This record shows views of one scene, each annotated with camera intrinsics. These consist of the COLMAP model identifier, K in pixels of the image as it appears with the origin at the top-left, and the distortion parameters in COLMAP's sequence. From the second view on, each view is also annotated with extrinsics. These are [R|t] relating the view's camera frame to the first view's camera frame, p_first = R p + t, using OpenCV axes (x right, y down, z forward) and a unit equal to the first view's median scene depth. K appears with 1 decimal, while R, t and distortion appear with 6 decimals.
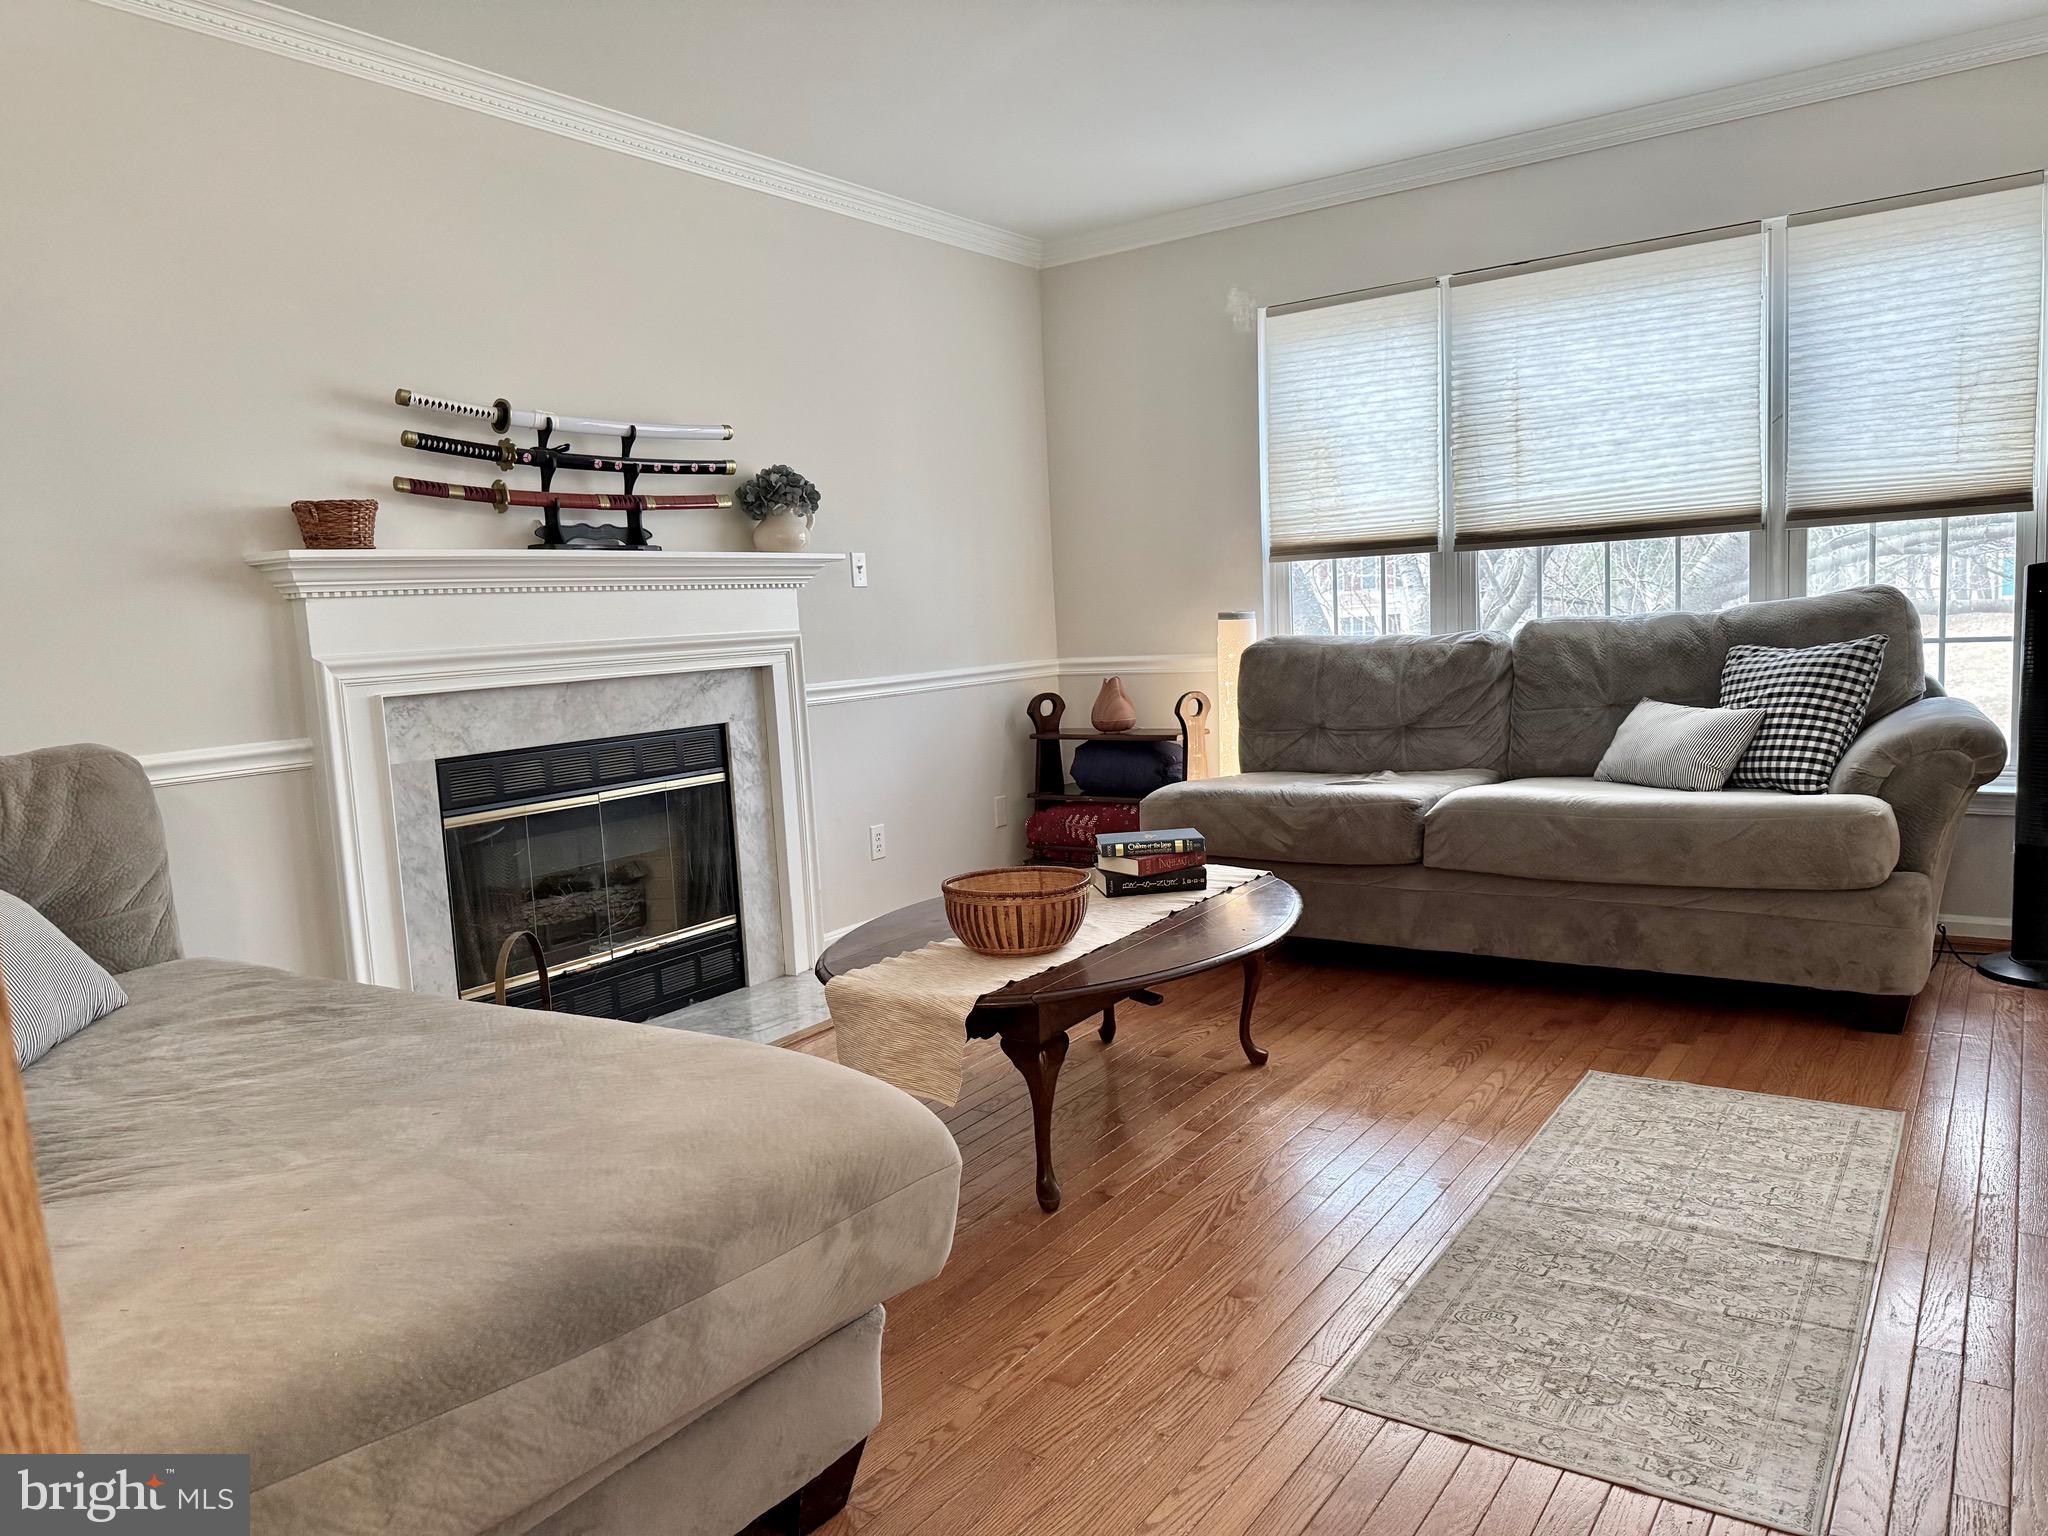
lens RADIAL K [[1381.0, 0, 1024.7], [0, 1381.0, 784.5], [0, 0, 1]] dist [0.015426, -0.024553]
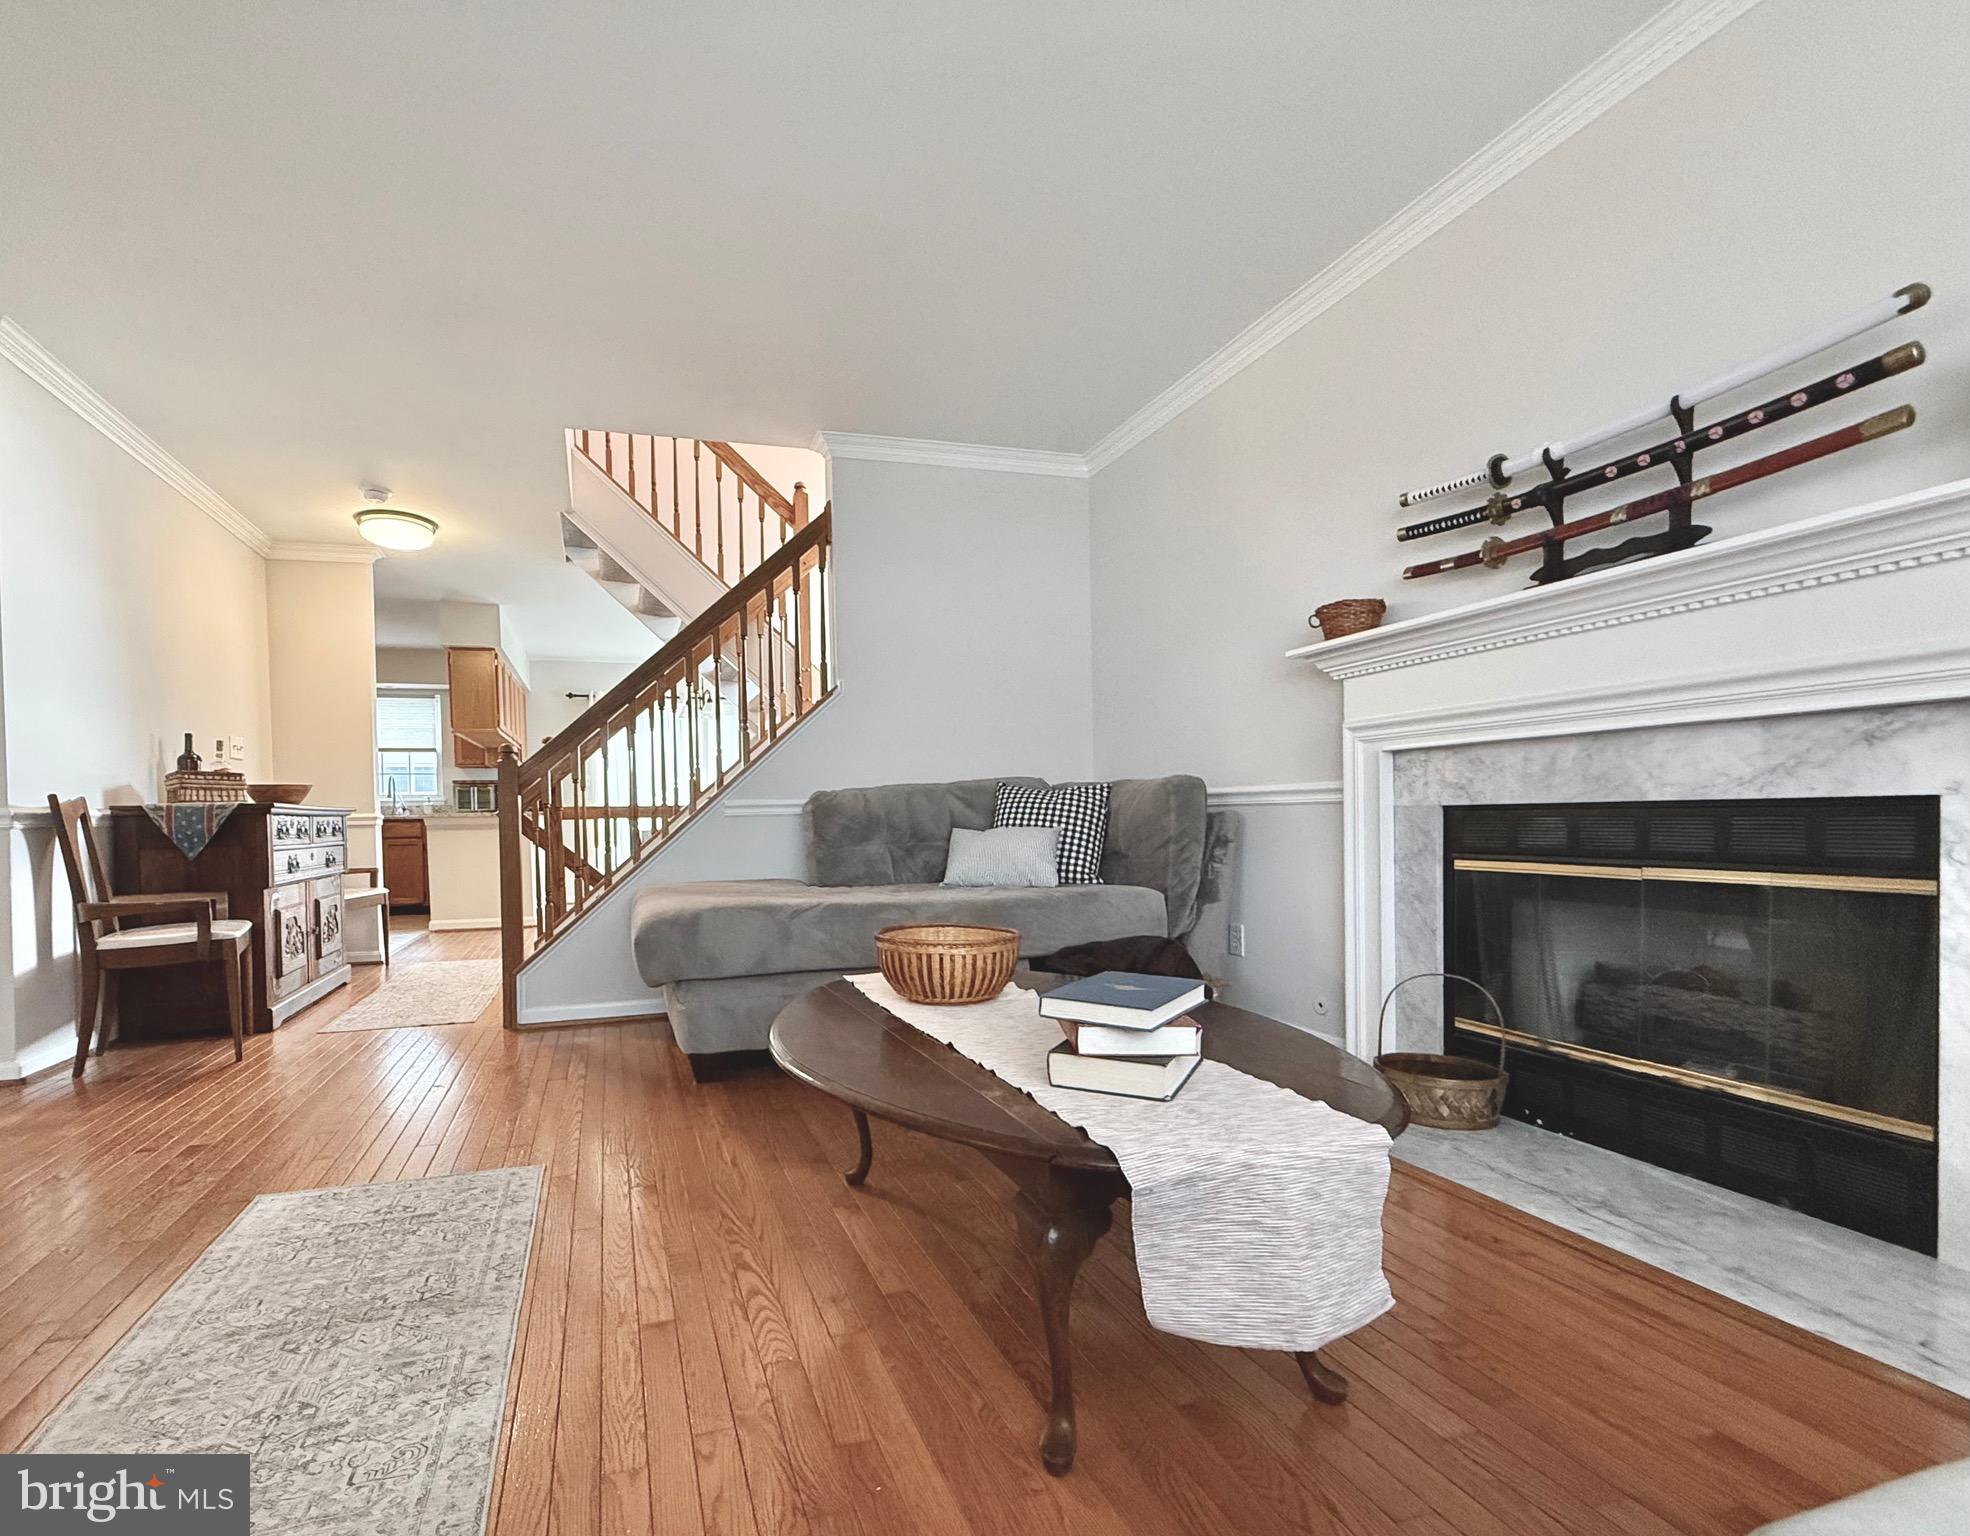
lens RADIAL K [[890.7, 0, 859.6], [0, 890.7, 837.0], [0, 0, 1]] dist [-0.001961, -0.000038]
pose [[-0.625786, 0.082710, -0.775597, 0.415842], [-0.041319, 0.989451, 0.138853, -0.069784], [0.778899, 0.118940, -0.615767, 1.013584]]
